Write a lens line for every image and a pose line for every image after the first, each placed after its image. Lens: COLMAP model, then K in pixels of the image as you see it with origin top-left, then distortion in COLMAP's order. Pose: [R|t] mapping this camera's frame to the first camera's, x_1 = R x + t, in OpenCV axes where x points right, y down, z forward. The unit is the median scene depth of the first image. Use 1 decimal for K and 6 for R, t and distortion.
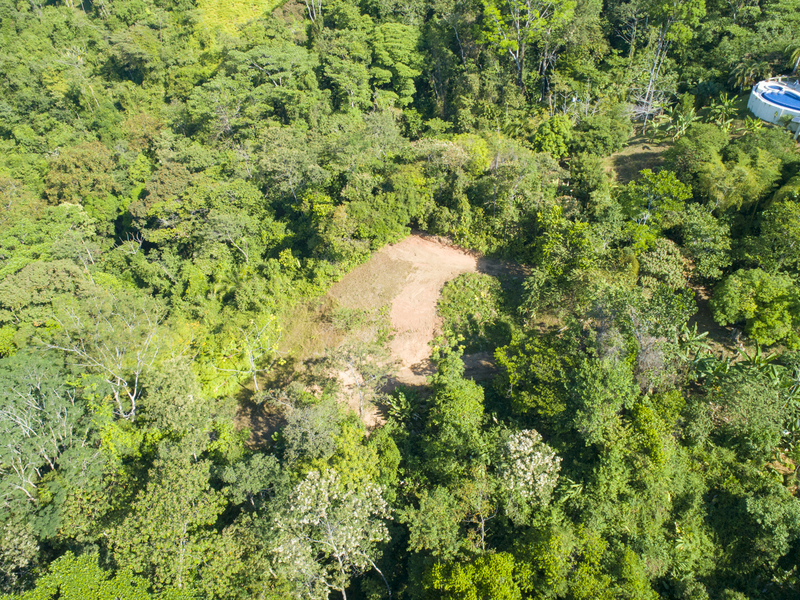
lens RADIAL K [[606.1, 0, 401.0], [0, 606.1, 302.4], [0, 0, 1]] dist [-0.020908, 0.010579]
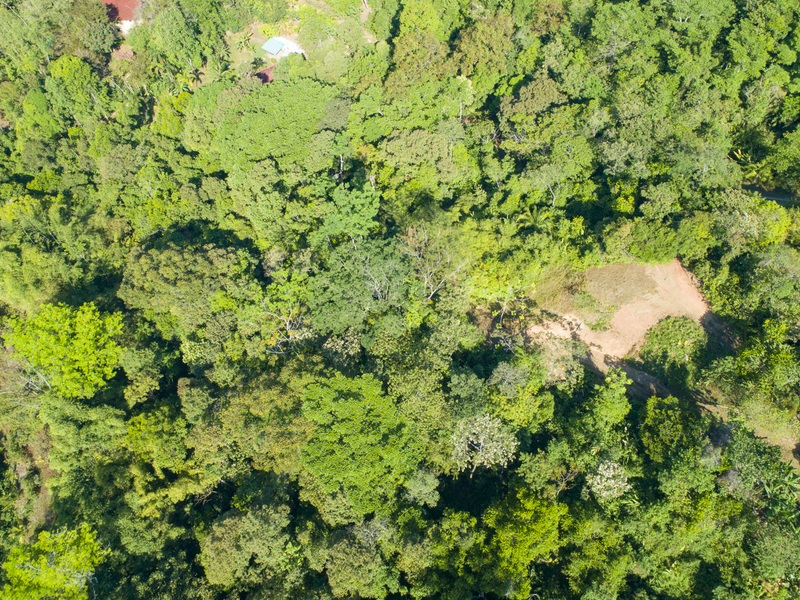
lens RADIAL K [[606.1, 0, 401.0], [0, 606.1, 302.4], [0, 0, 1]] dist [-0.020908, 0.010579]
pose [[0.771983, 0.558412, -0.303674, 0.009445], [-0.391615, 0.794131, 0.464751, -0.474713], [0.500680, -0.239856, 0.831738, -0.371984]]
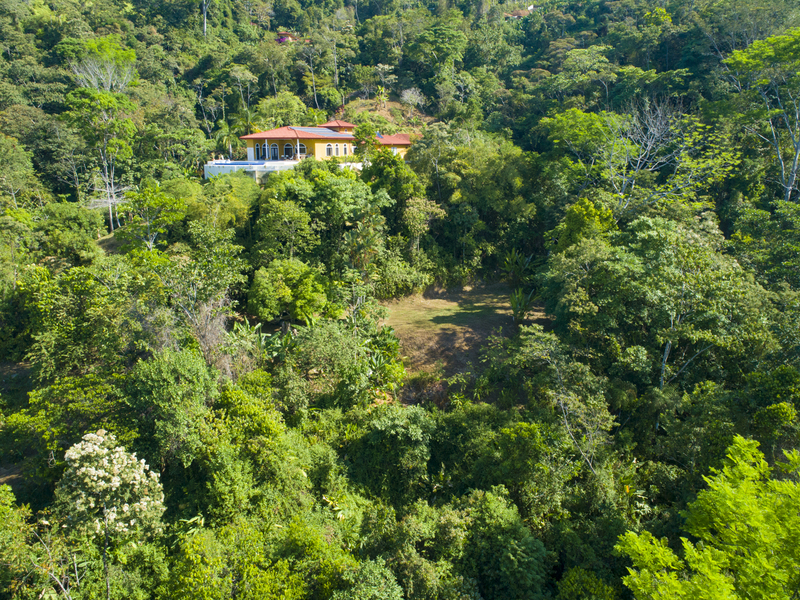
lens RADIAL K [[606.1, 0, 401.0], [0, 606.1, 302.4], [0, 0, 1]] dist [-0.020908, 0.010579]
pose [[0.668174, -0.199941, 0.716636, -0.005993], [0.464522, 0.864517, -0.191909, 0.272696], [-0.581174, 0.461122, 0.670525, 0.214450]]
